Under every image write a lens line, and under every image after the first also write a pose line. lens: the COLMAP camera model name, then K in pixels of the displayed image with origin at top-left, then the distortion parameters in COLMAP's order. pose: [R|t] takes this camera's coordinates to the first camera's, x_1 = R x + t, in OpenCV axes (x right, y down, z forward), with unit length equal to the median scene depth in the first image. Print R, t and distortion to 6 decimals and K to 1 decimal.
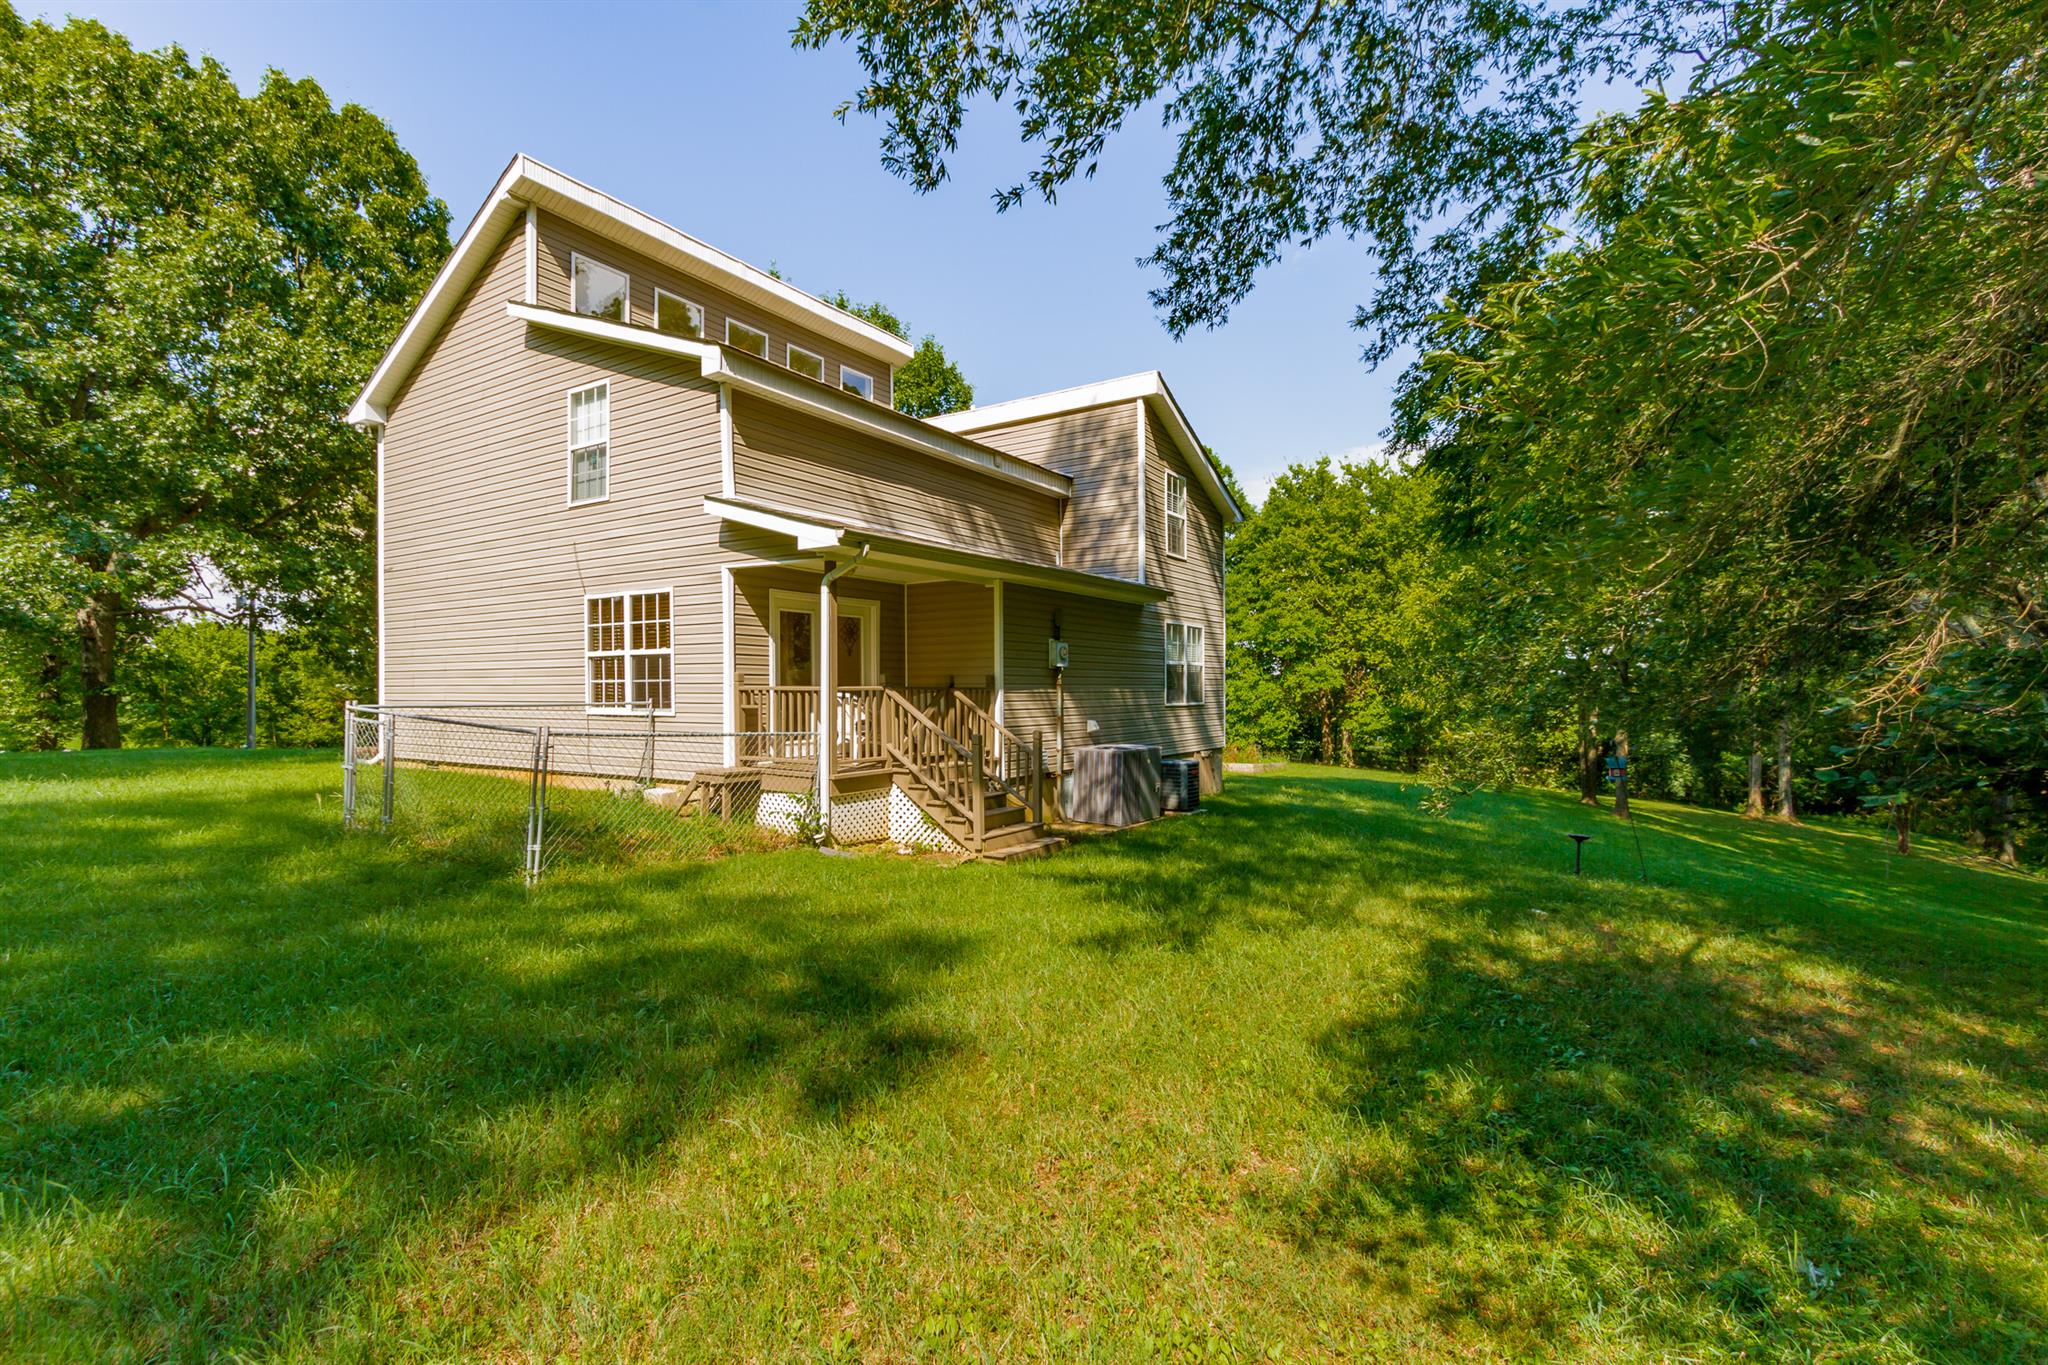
lens RADIAL K [[935.1, 0, 1026.3], [0, 935.1, 684.9], [0, 0, 1]] dist [-0.003259, -0.000185]
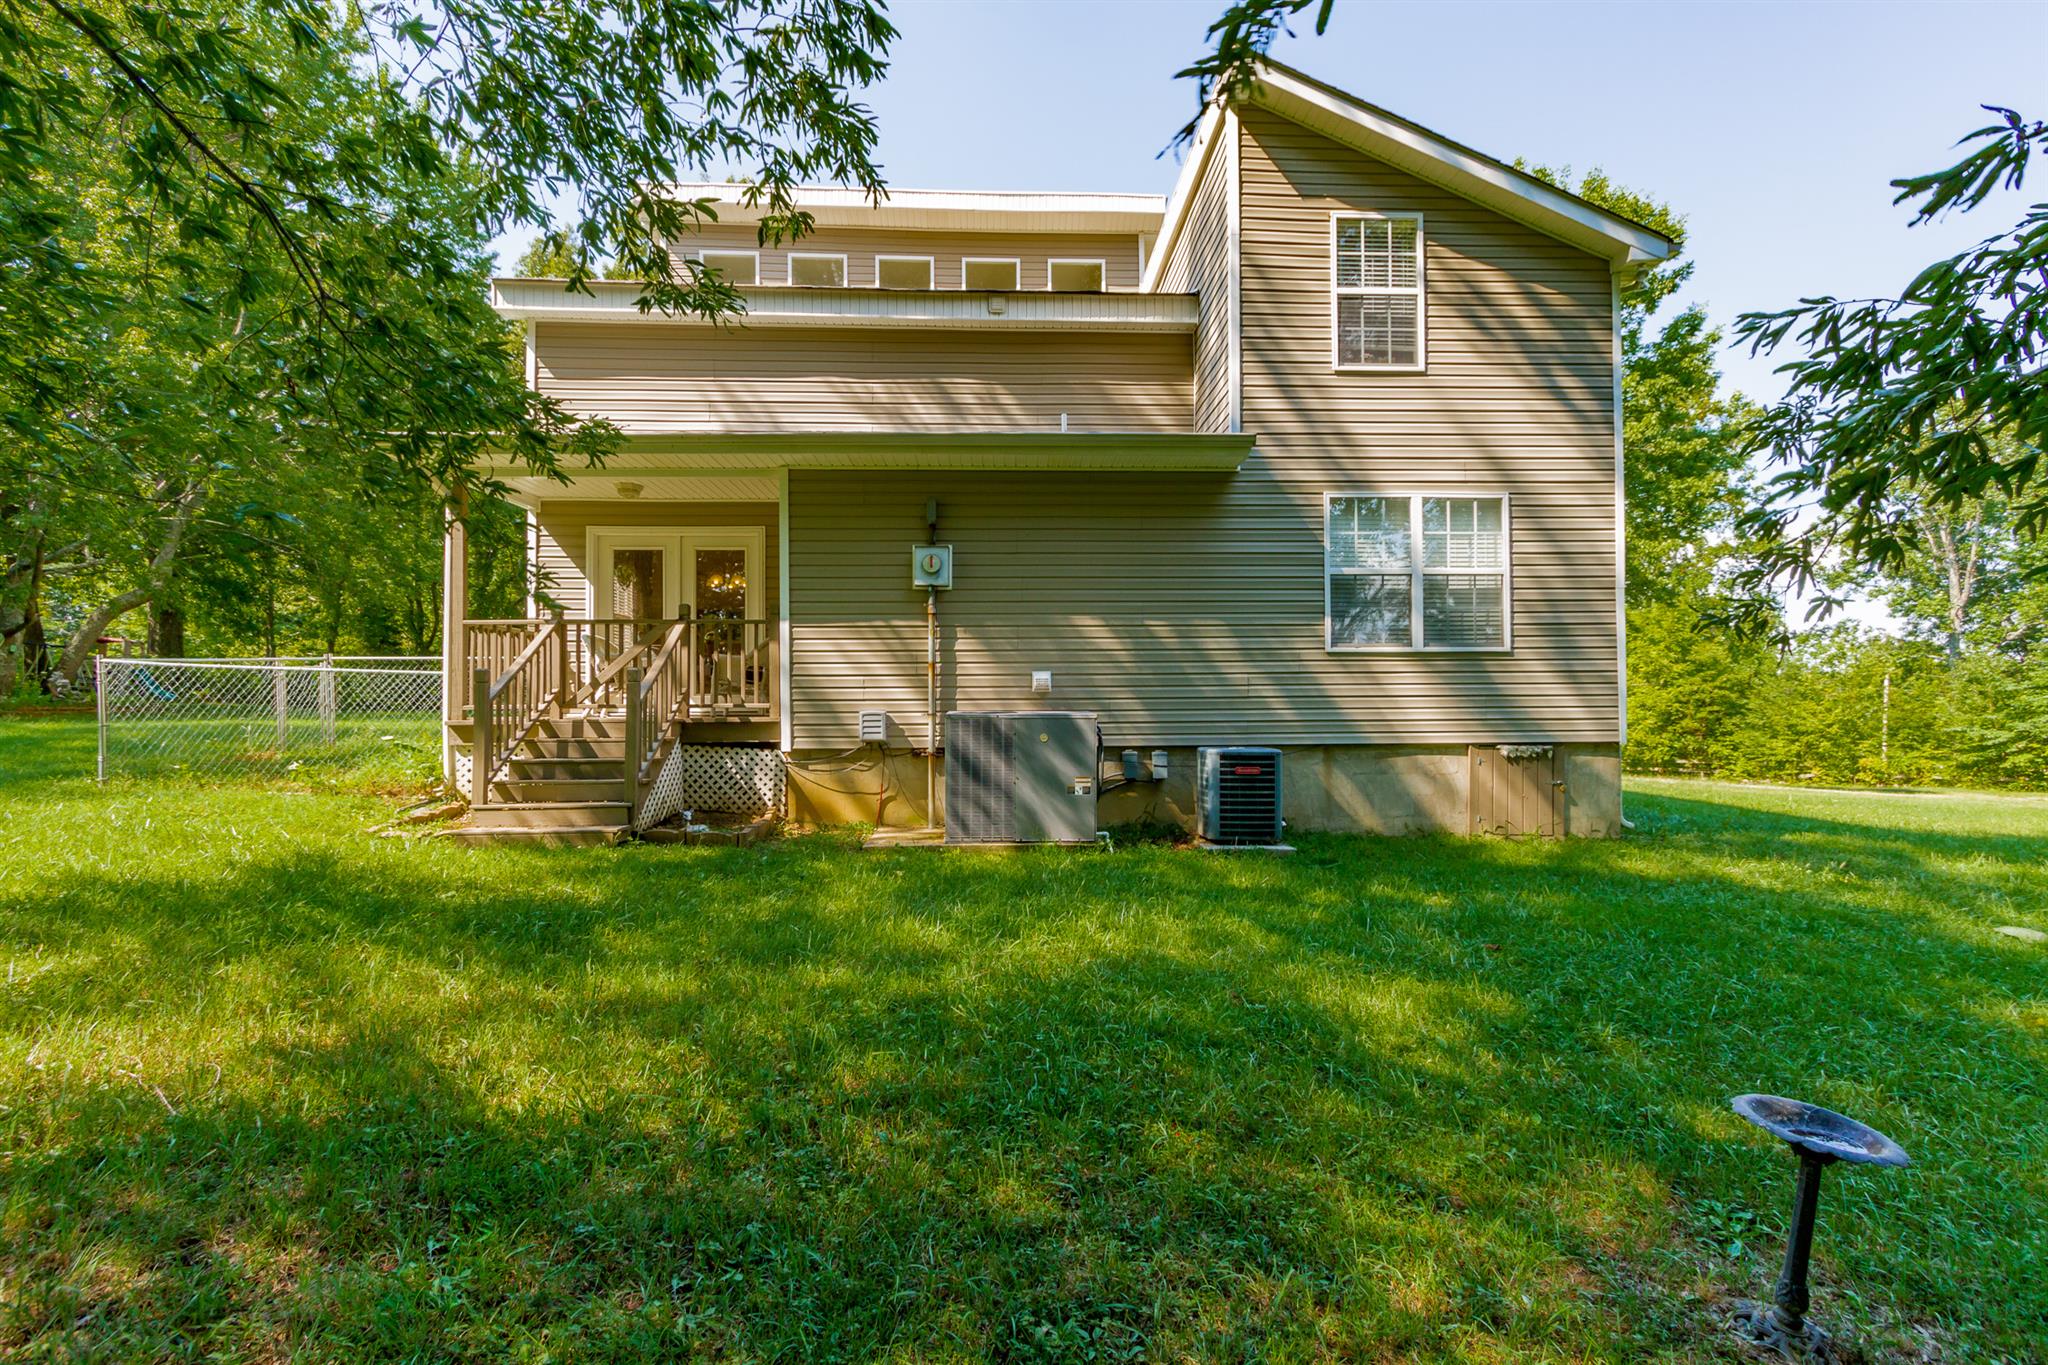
lens RADIAL K [[935.1, 0, 1023.3], [0, 935.1, 696.1], [0, 0, 1]] dist [-0.003259, -0.000185]
pose [[0.575590, -0.013798, -0.817622, 0.583978], [0.004070, 0.999894, -0.014009, 0.063690], [0.817728, 0.004736, 0.575585, 0.669230]]
